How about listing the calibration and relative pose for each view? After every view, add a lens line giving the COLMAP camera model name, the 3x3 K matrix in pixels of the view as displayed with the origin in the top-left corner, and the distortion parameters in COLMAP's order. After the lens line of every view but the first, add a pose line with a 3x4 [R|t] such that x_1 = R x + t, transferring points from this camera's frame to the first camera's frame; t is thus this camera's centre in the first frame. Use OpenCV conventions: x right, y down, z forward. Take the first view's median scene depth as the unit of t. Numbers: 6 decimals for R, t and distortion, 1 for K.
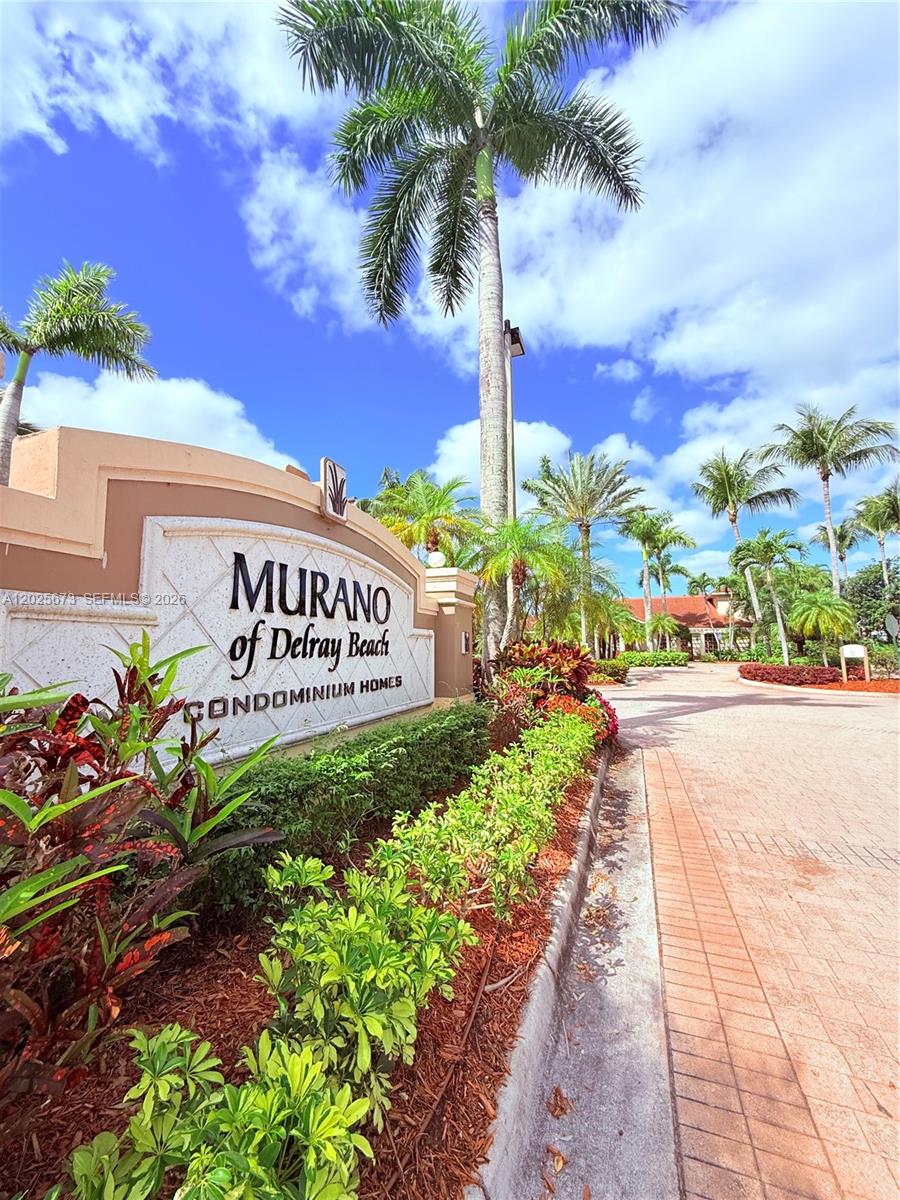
lens RADIAL K [[484.1, 0, 448.3], [0, 484.1, 603.7], [0, 0, 1]] dist [0.006723, 0.000034]
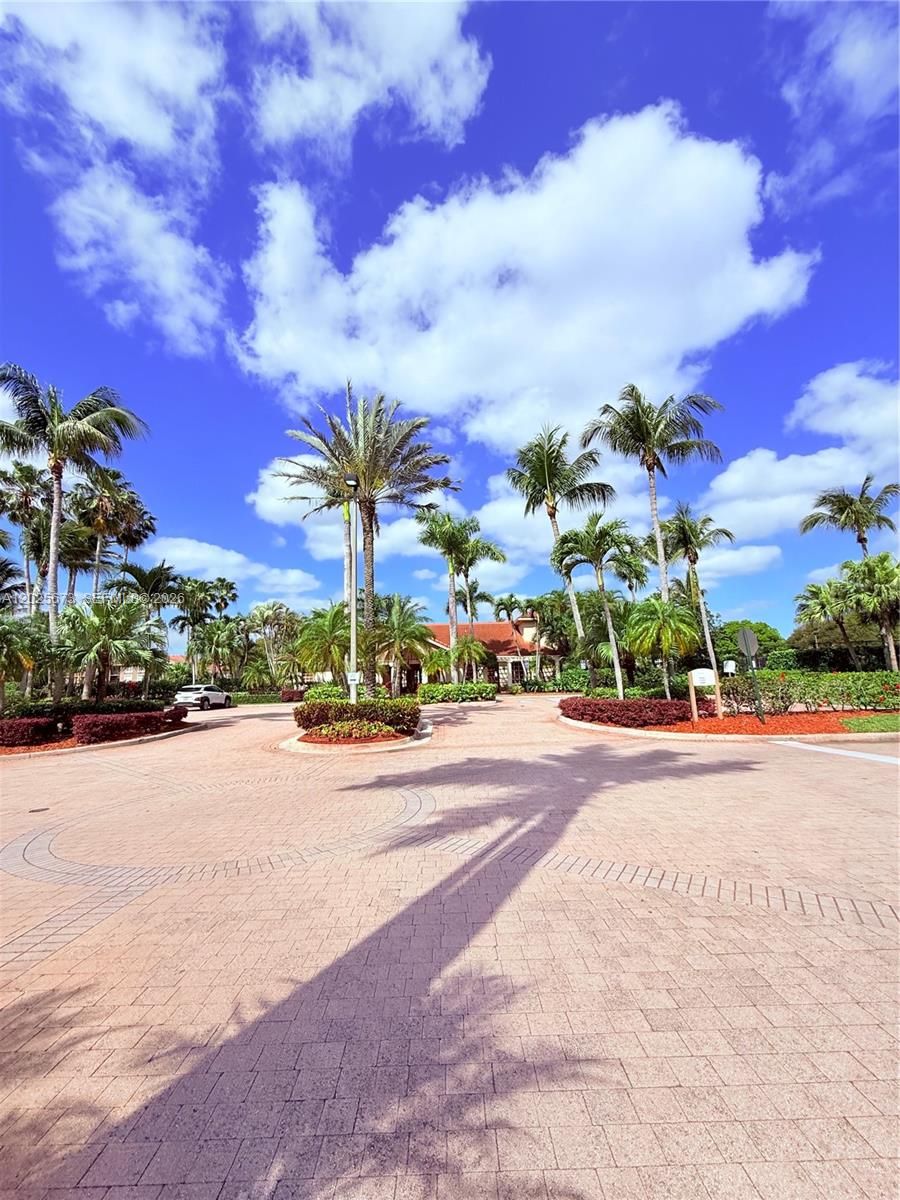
lens RADIAL K [[484.1, 0, 448.3], [0, 484.1, 603.7], [0, 0, 1]] dist [0.006723, 0.000034]
pose [[0.931158, 0.040906, 0.362315, 0.102308], [-0.015986, 0.997311, -0.071514, 0.022881], [-0.364266, 0.060799, 0.929308, 0.230589]]
